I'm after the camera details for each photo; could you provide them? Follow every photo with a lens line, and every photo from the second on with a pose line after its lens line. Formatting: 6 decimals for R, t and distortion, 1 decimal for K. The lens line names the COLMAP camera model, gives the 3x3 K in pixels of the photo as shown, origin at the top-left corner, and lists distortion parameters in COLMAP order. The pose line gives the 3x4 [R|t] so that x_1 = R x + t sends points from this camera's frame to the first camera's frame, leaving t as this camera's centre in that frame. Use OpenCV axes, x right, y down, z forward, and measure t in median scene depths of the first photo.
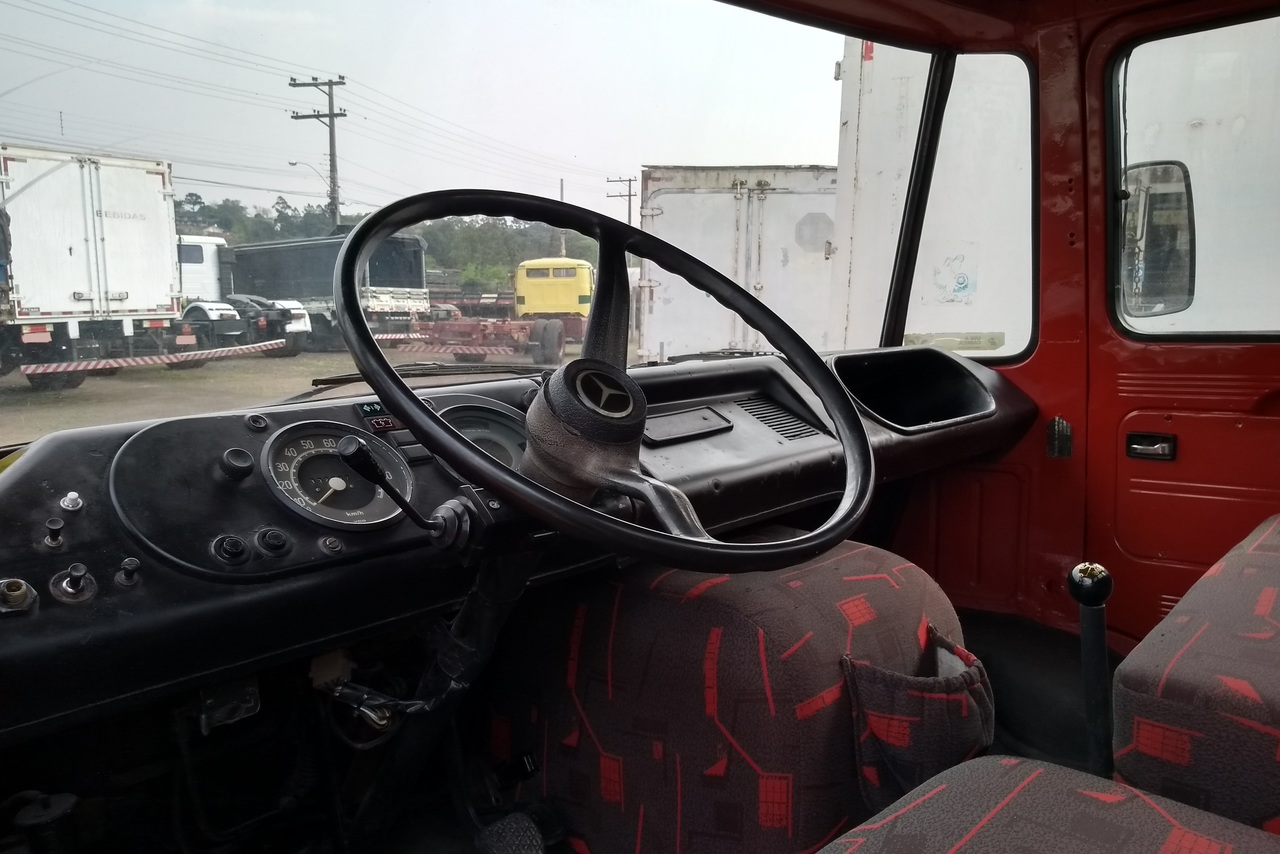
lens RADIAL K [[1014.2, 0, 640.0], [0, 1014.2, 427.0], [0, 0, 1]] dist [-0.006558, -0.014121]
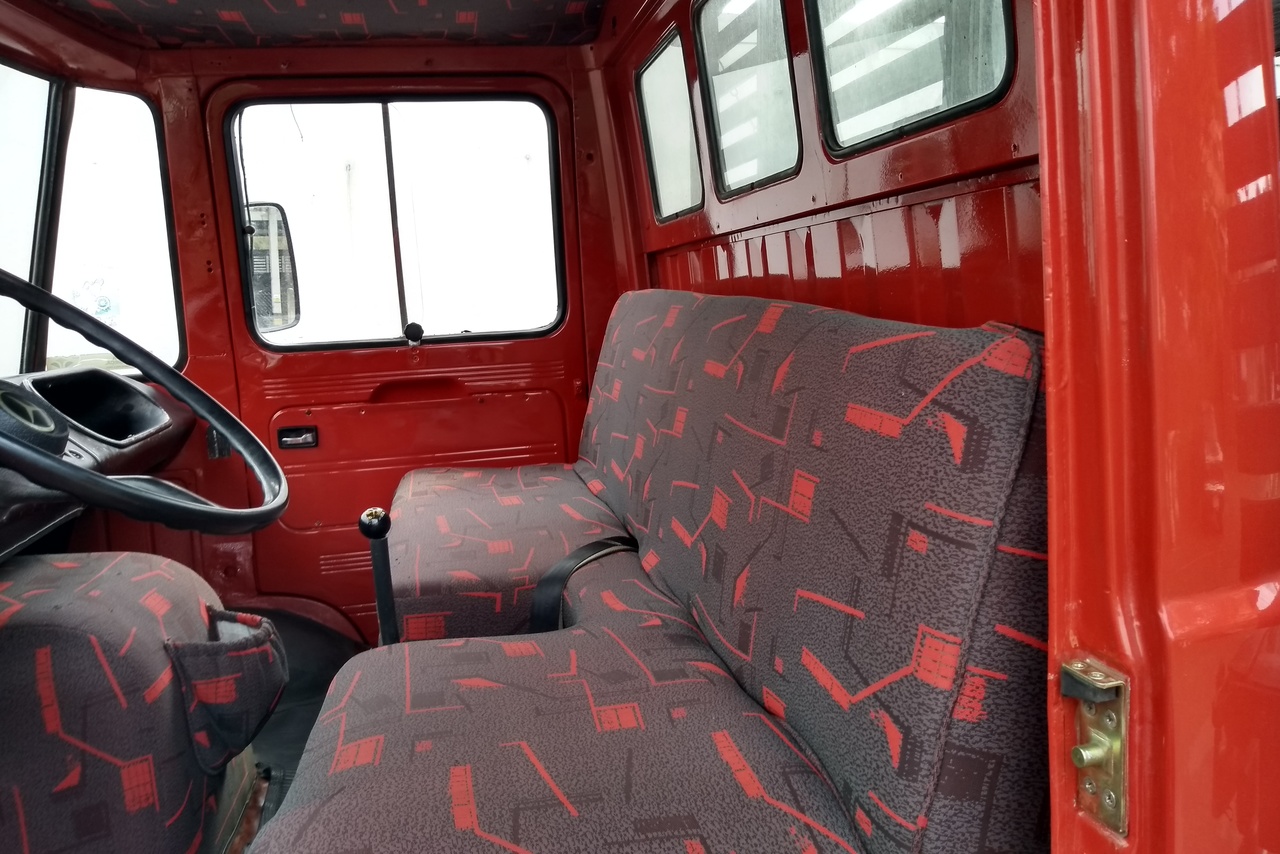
lens RADIAL K [[1014.2, 0, 640.0], [0, 1014.2, 427.0], [0, 0, 1]] dist [-0.006558, -0.014121]
pose [[0.592528, -0.105821, 0.798569, -0.371961], [0.121951, 0.991692, 0.040926, 0.011541], [-0.796265, 0.073137, 0.600511, -0.102947]]
